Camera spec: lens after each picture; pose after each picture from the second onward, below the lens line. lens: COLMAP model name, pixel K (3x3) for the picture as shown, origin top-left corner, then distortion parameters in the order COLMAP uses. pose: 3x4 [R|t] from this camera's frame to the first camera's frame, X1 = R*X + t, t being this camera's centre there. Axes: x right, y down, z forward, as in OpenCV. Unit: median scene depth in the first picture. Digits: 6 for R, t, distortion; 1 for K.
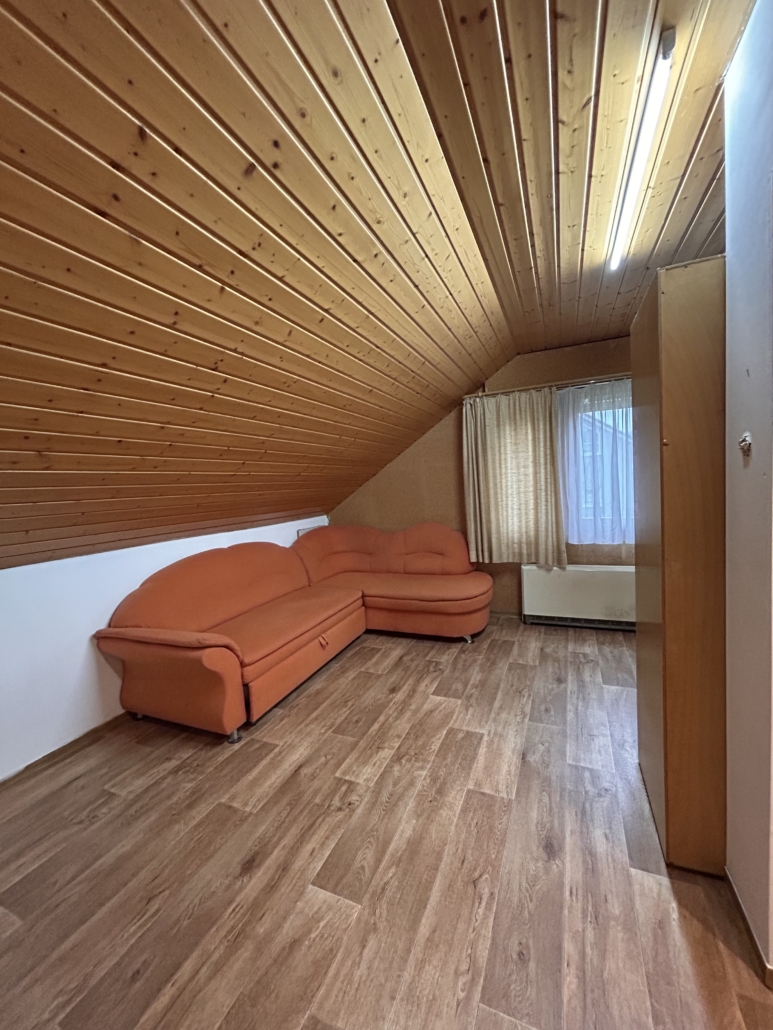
lens RADIAL K [[412.2, 0, 387.1], [0, 412.2, 518.6], [0, 0, 1]] dist [0.002297, -0.000377]
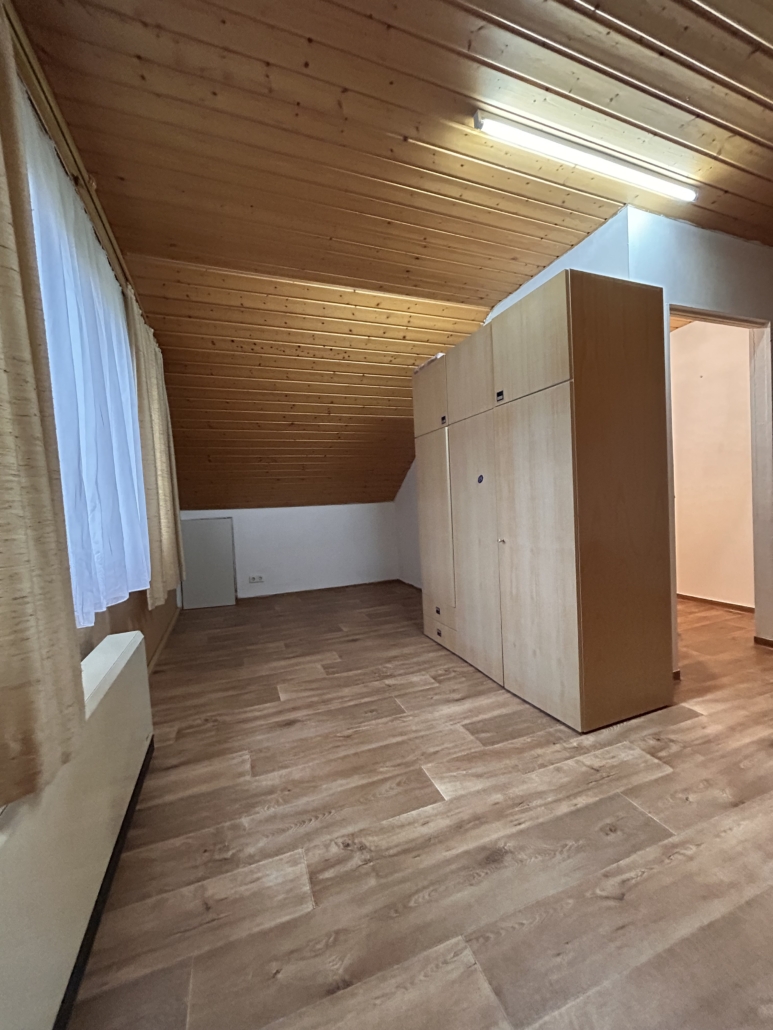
lens RADIAL K [[412.2, 0, 388.0], [0, 412.2, 517.4], [0, 0, 1]] dist [0.002297, -0.000377]
pose [[-0.697625, 0.064772, 0.713529, -0.305100], [0.144967, 0.988067, 0.052043, 0.028008], [-0.701644, 0.139744, -0.698690, 1.676535]]
